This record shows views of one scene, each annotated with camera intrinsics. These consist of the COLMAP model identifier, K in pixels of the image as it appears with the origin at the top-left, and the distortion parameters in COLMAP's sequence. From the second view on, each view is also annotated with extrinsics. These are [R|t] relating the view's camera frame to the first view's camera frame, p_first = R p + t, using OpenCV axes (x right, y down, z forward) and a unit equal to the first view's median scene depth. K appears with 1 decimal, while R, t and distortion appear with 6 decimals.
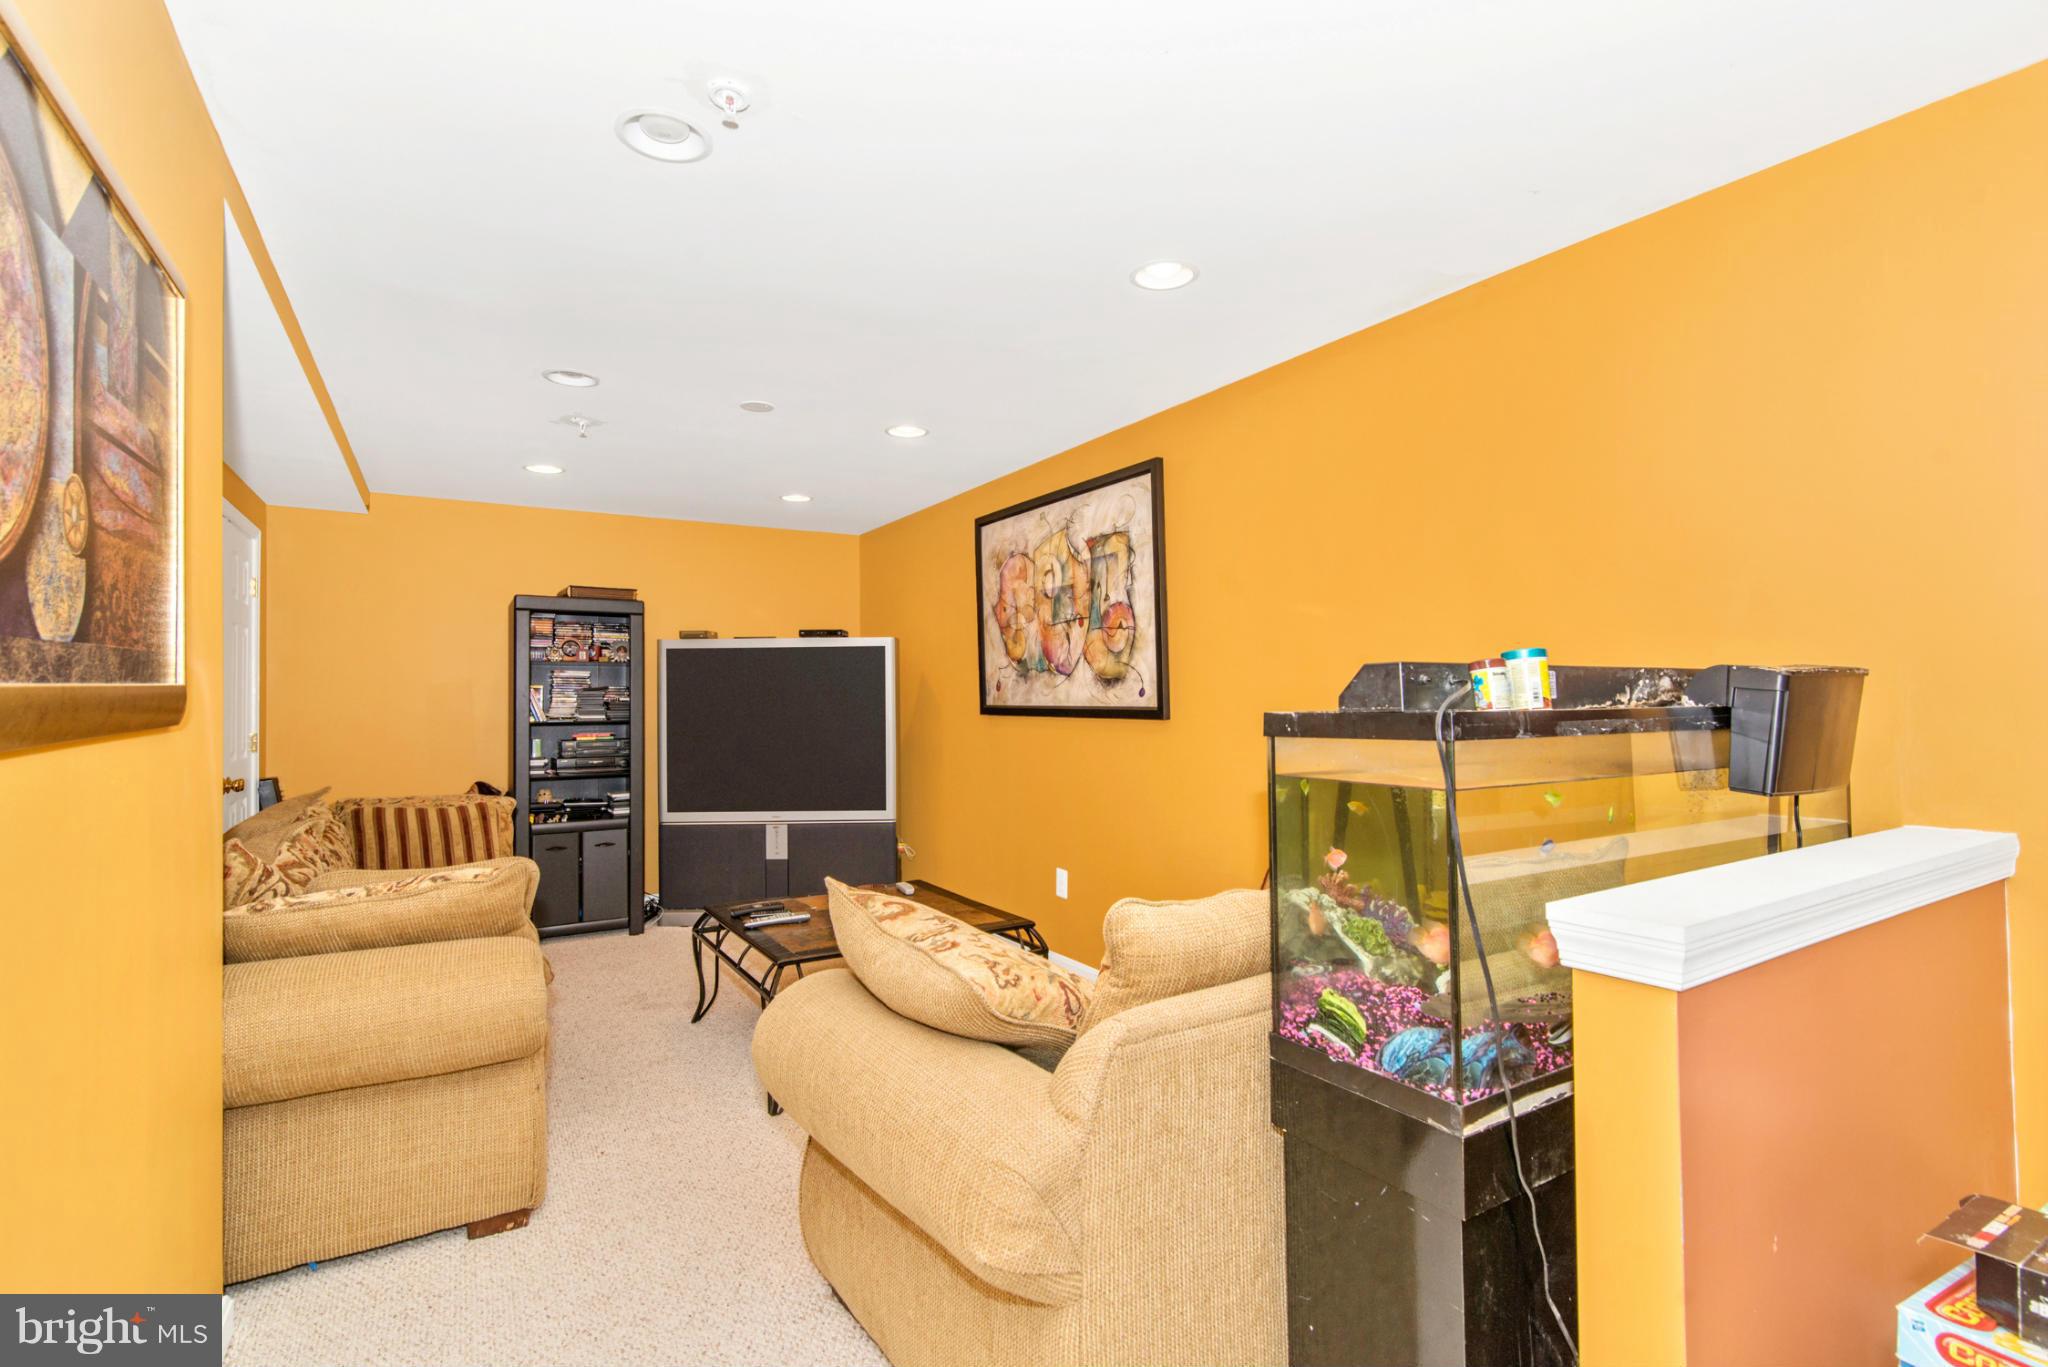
lens RADIAL K [[948.1, 0, 1014.6], [0, 948.1, 679.5], [0, 0, 1]] dist [0.010096, -0.001521]
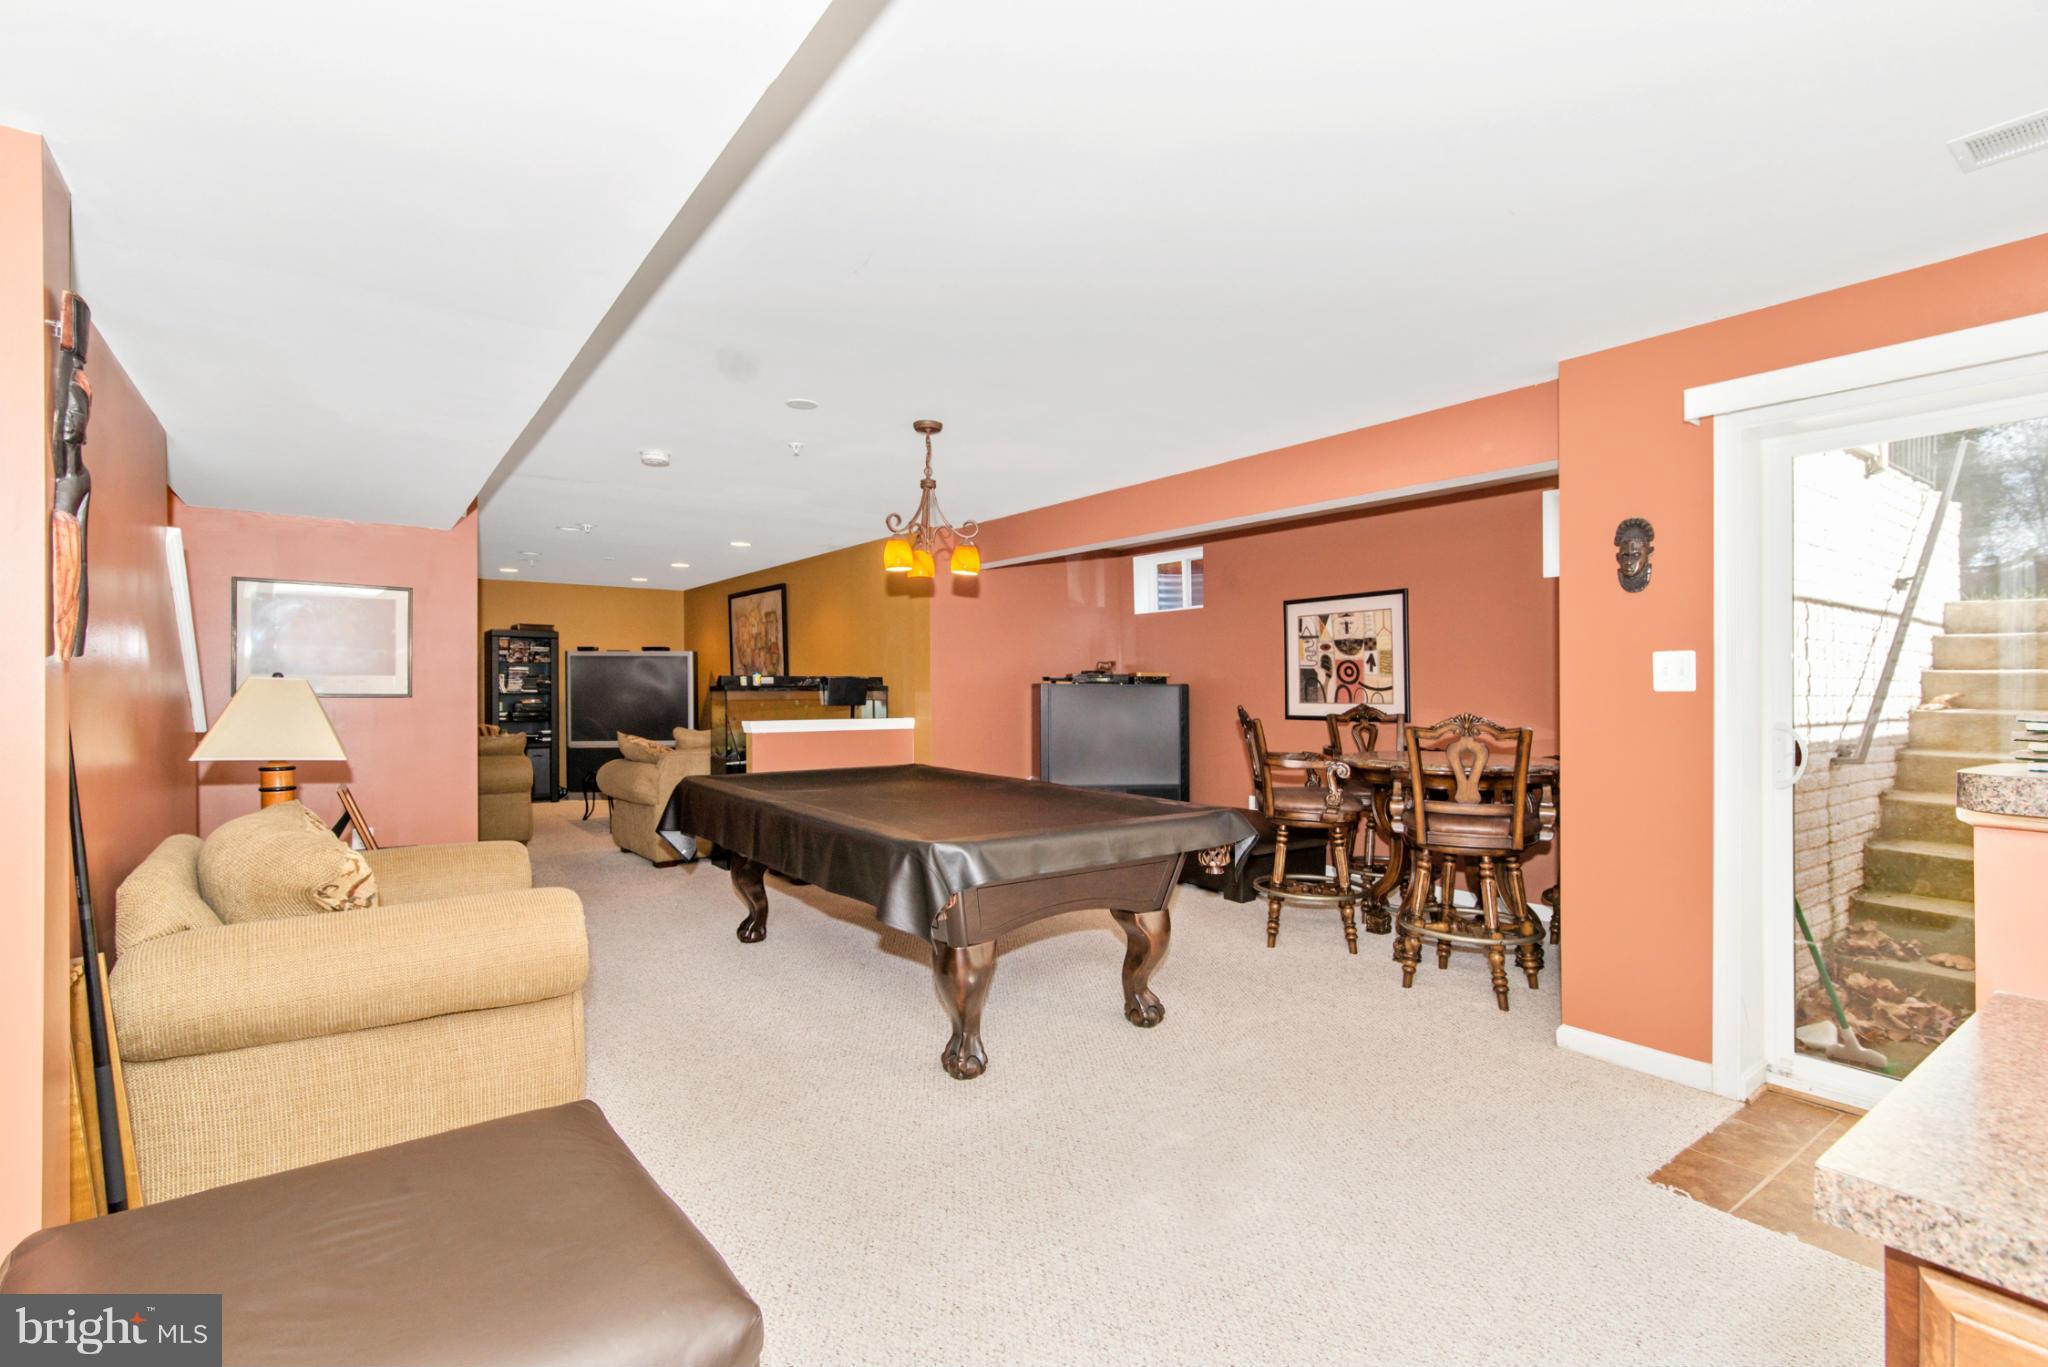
lens RADIAL K [[948.1, 0, 1037.1], [0, 948.1, 694.3], [0, 0, 1]] dist [0.010096, -0.001521]
pose [[0.996125, 0.008364, 0.087549, 0.416326], [-0.011297, 0.999390, 0.033060, -0.030204], [-0.087219, -0.033921, 0.995611, -1.024405]]
